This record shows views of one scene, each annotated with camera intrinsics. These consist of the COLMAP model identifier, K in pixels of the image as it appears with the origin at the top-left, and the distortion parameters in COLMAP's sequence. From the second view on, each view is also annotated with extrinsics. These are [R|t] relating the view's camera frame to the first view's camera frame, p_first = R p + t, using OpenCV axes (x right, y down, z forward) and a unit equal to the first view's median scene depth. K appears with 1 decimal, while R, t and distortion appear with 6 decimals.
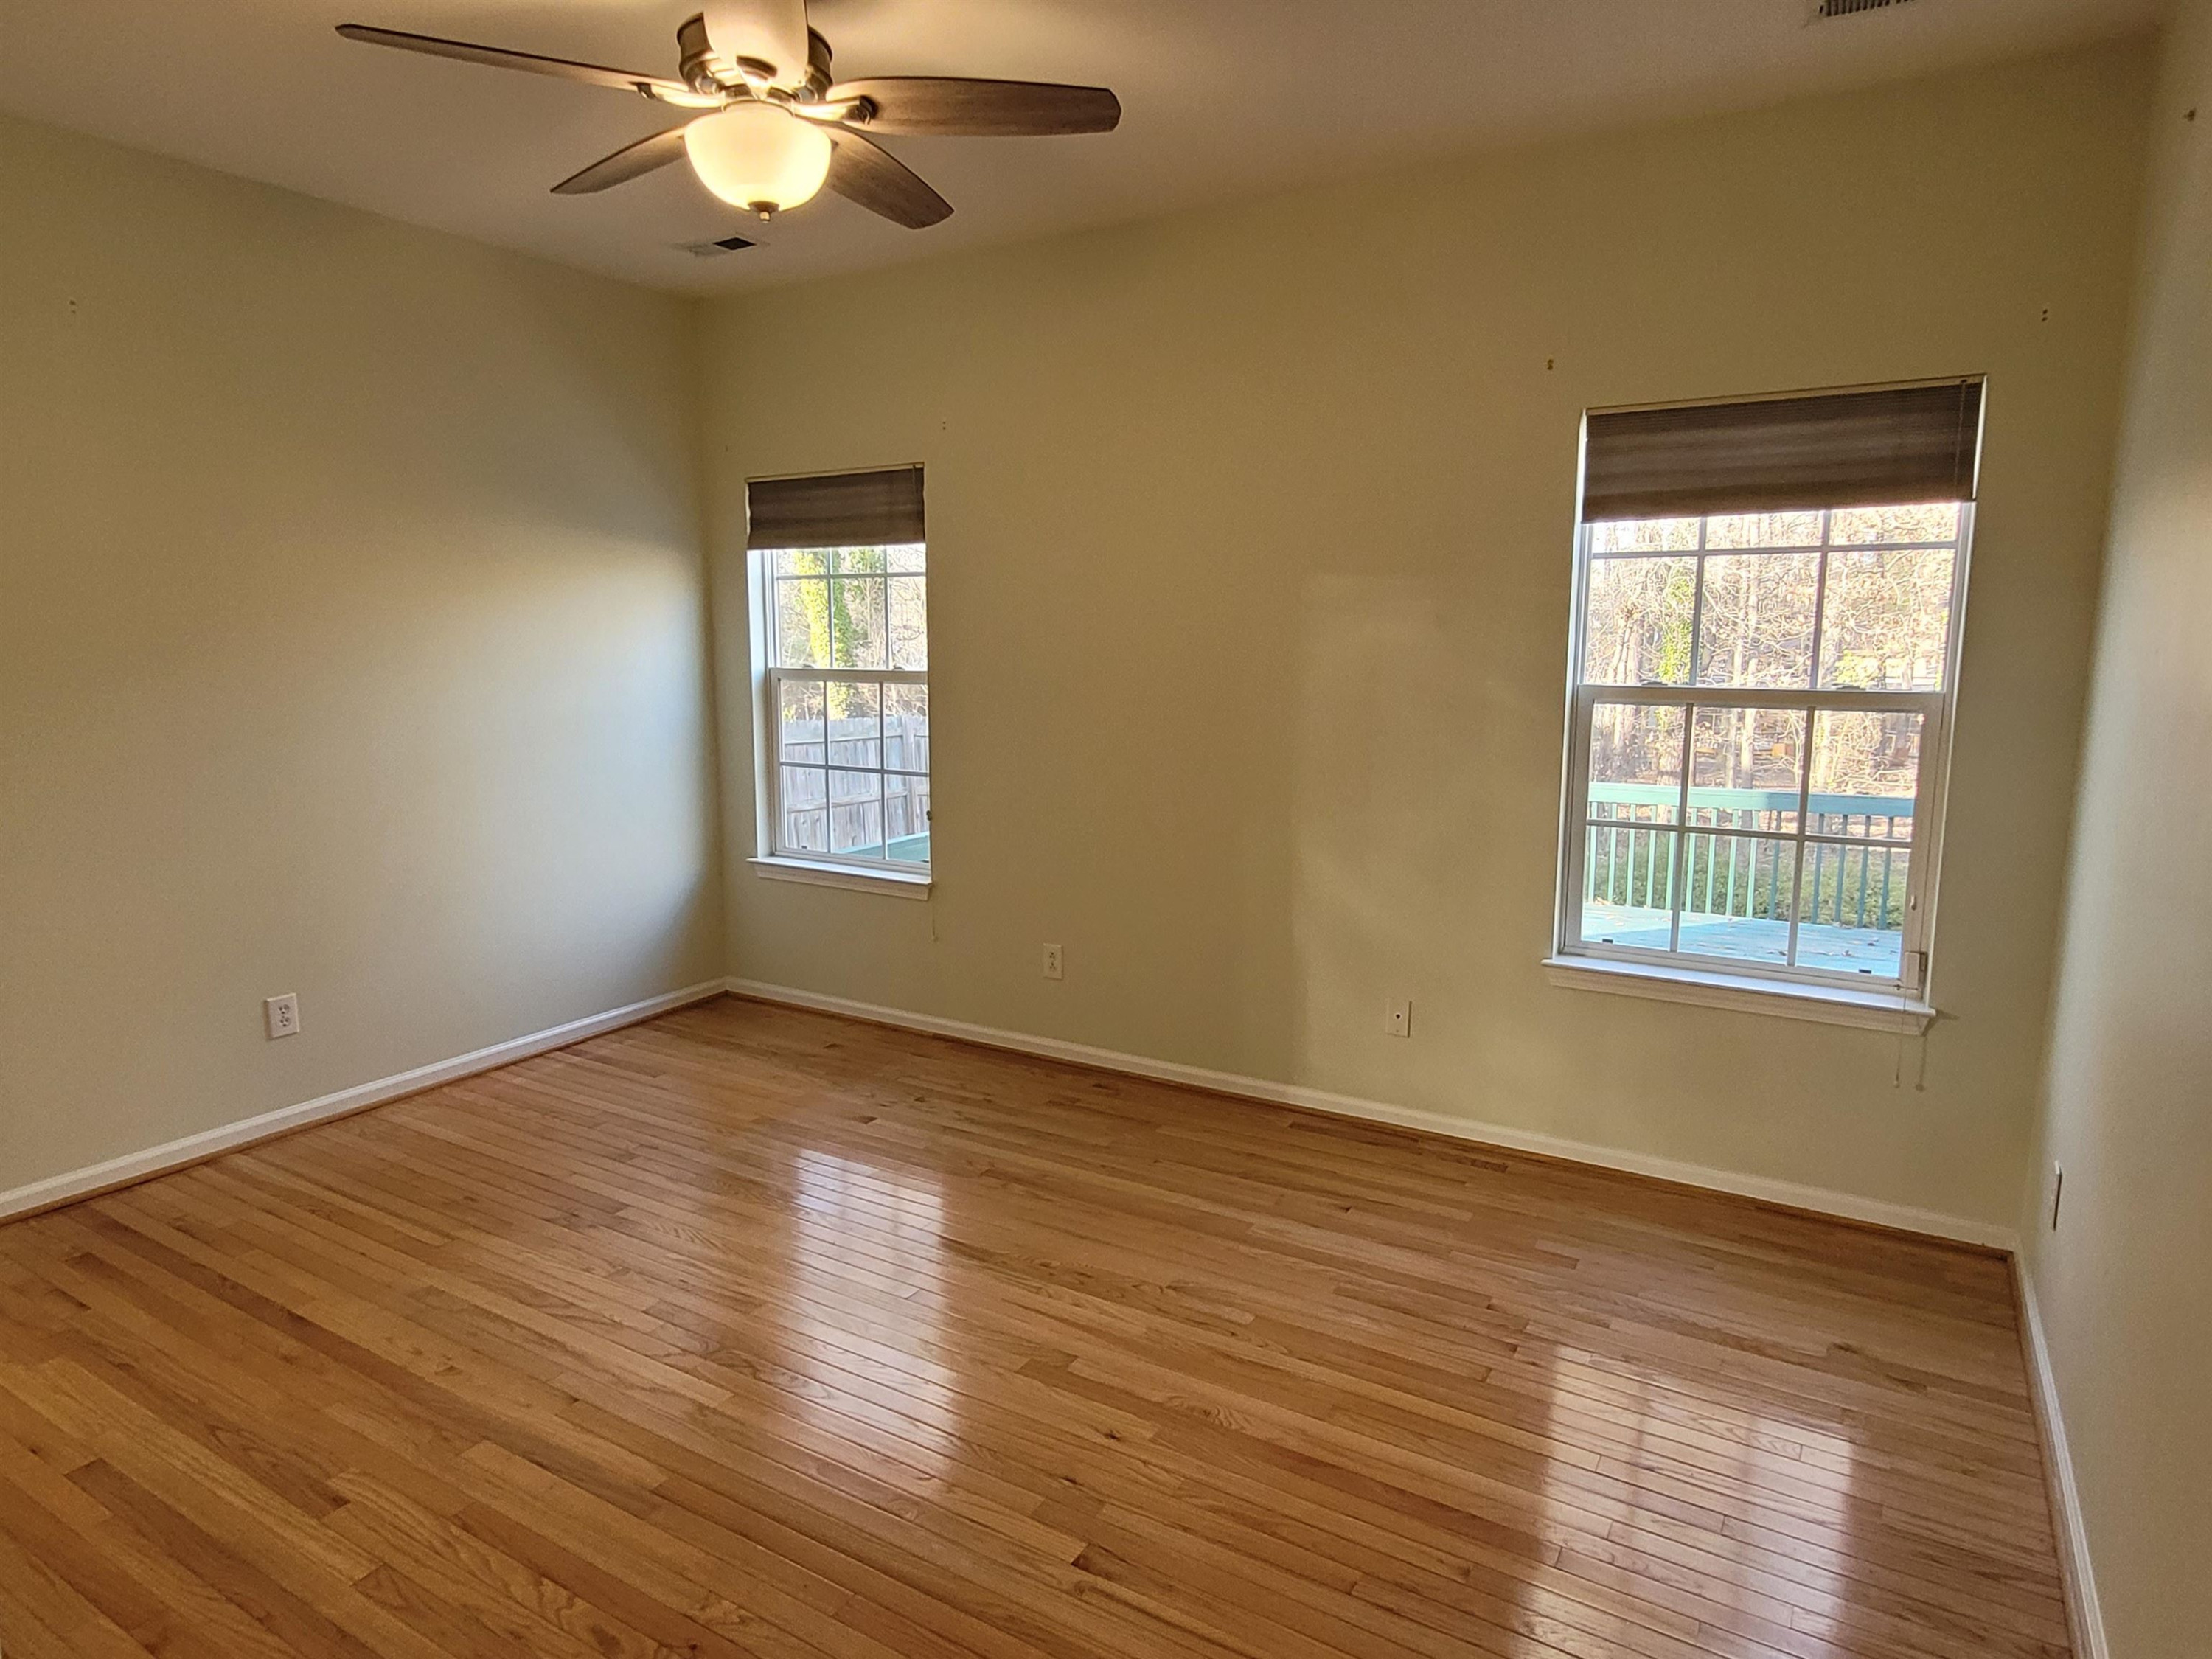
lens RADIAL K [[1303.5, 0, 1107.9], [0, 1303.5, 815.3], [0, 0, 1]] dist [0.006601, -0.000368]
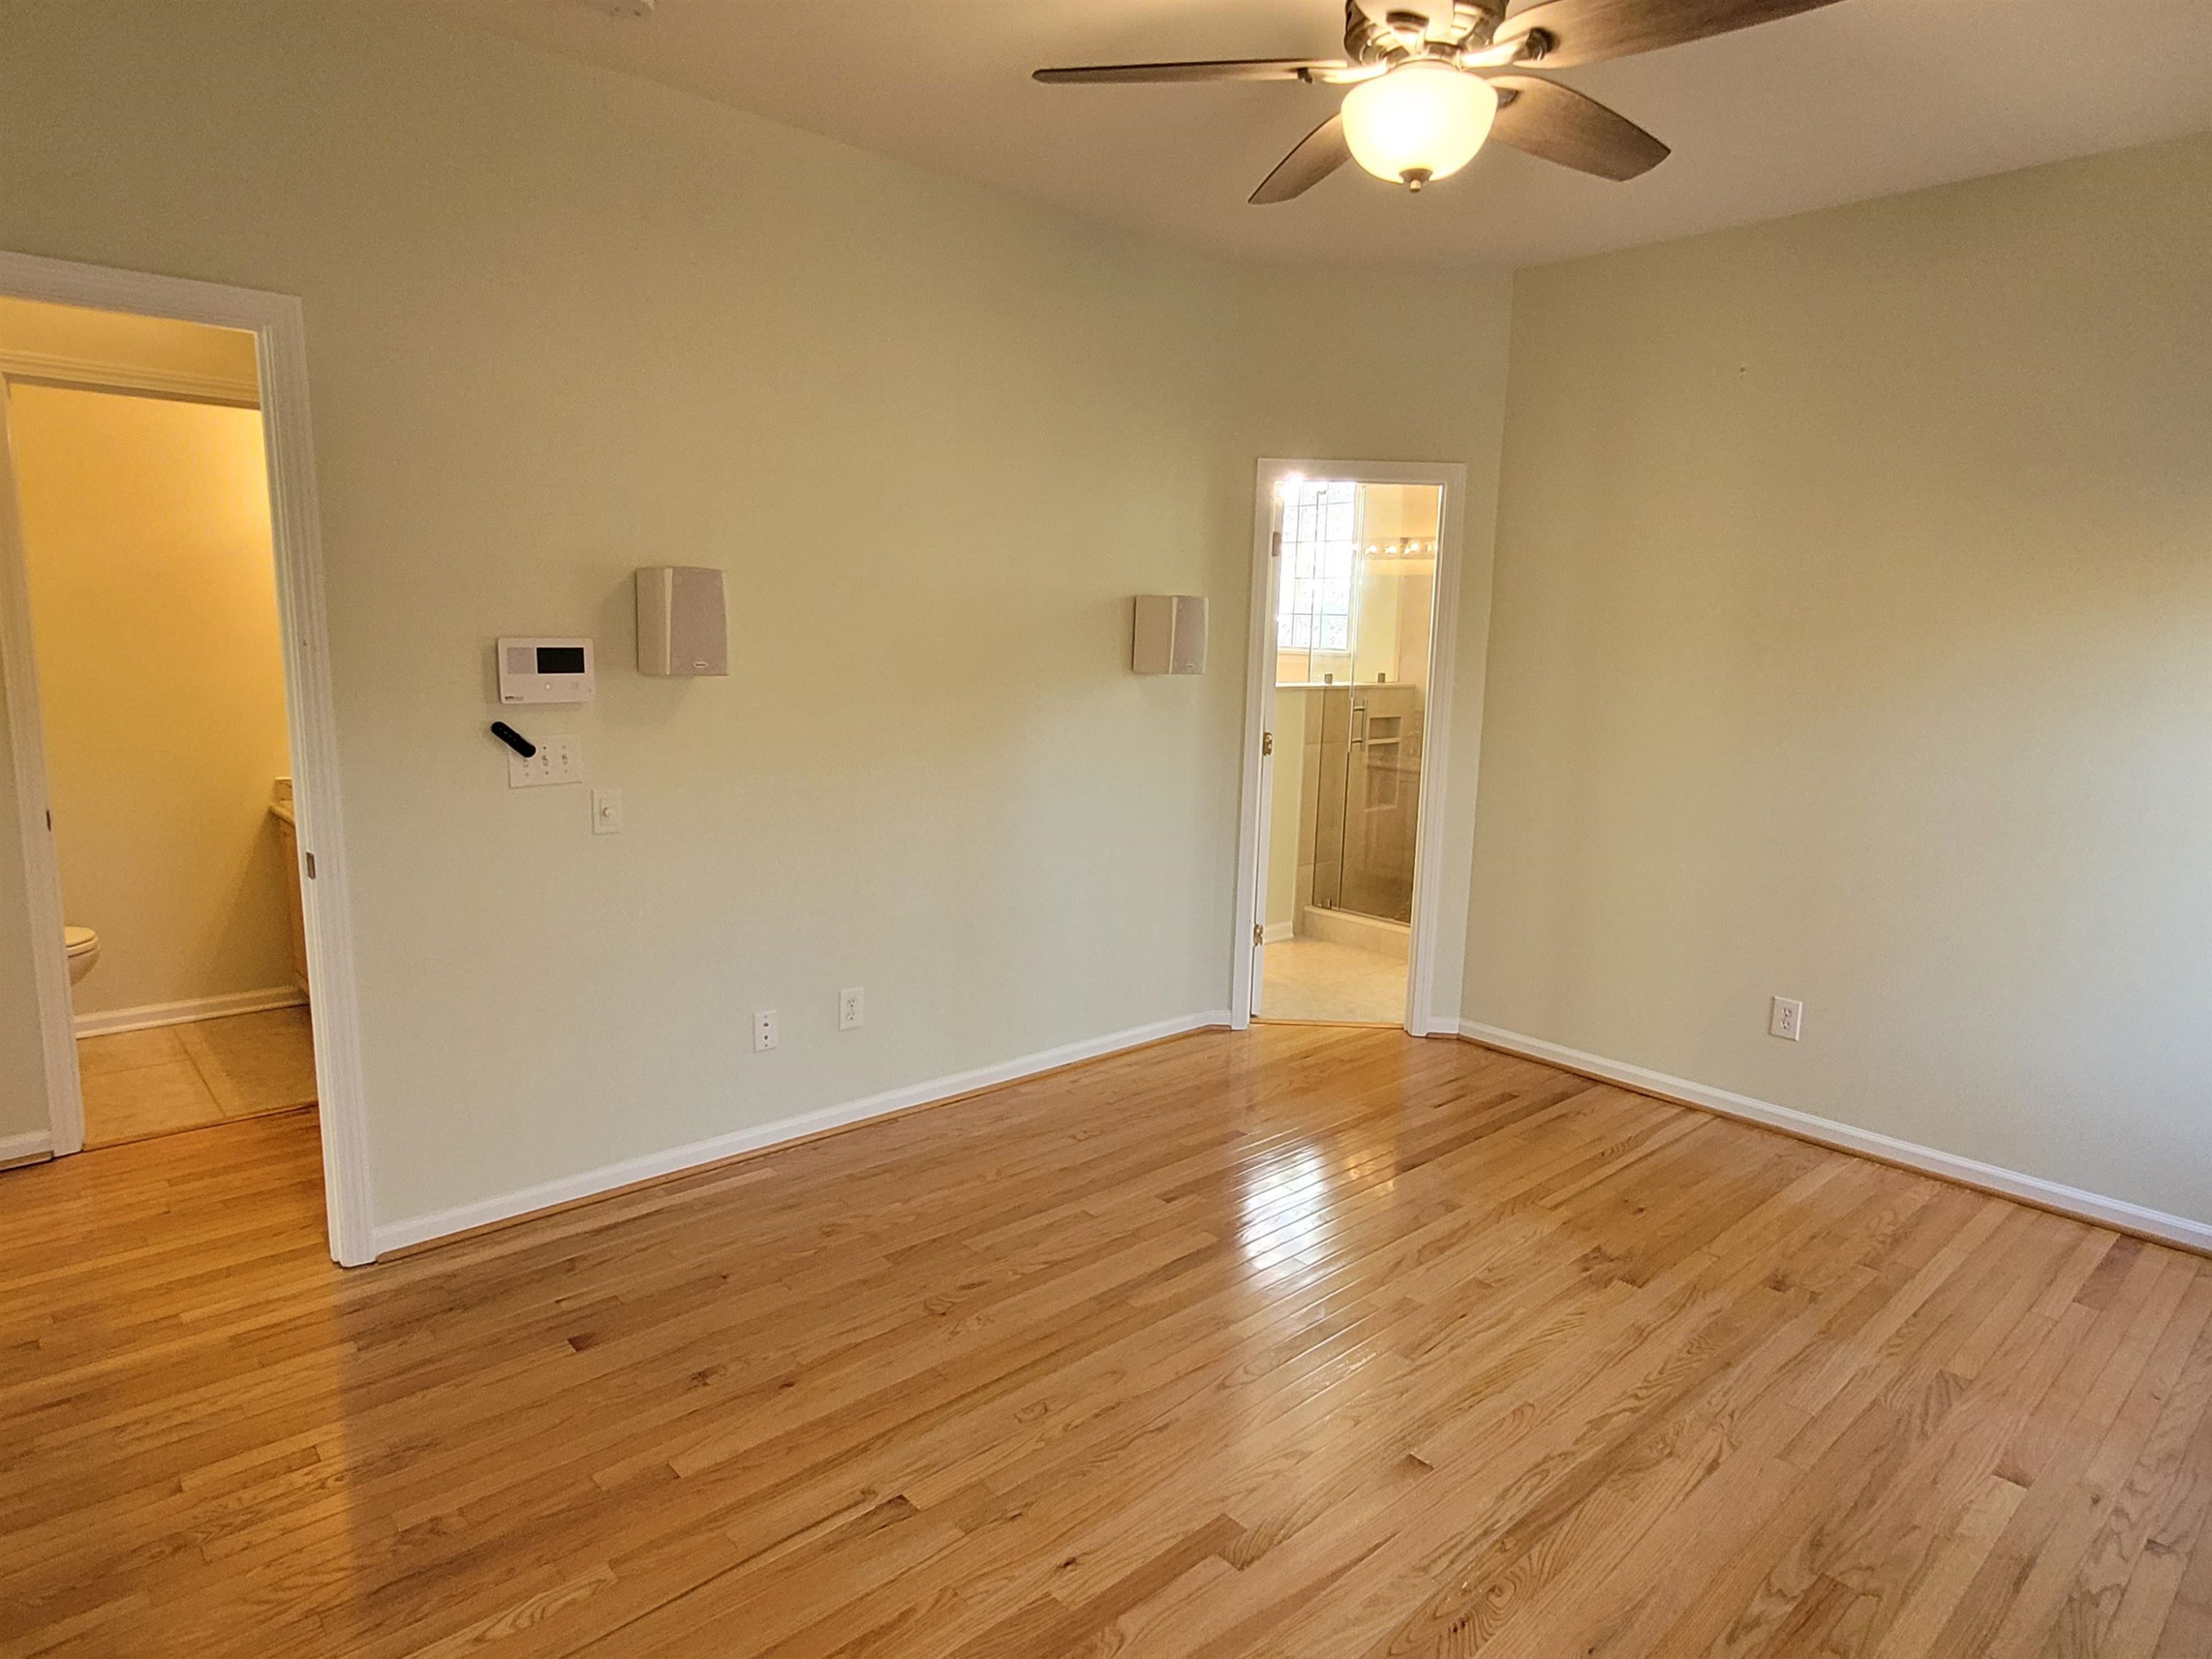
lens RADIAL K [[1303.5, 0, 1100.4], [0, 1303.5, 836.3], [0, 0, 1]] dist [0.006601, -0.000368]
pose [[-0.303301, 0.143299, -0.942058, 0.503787], [-0.165519, 0.965676, 0.200181, -0.104988], [0.938409, 0.216643, -0.269172, 0.793904]]
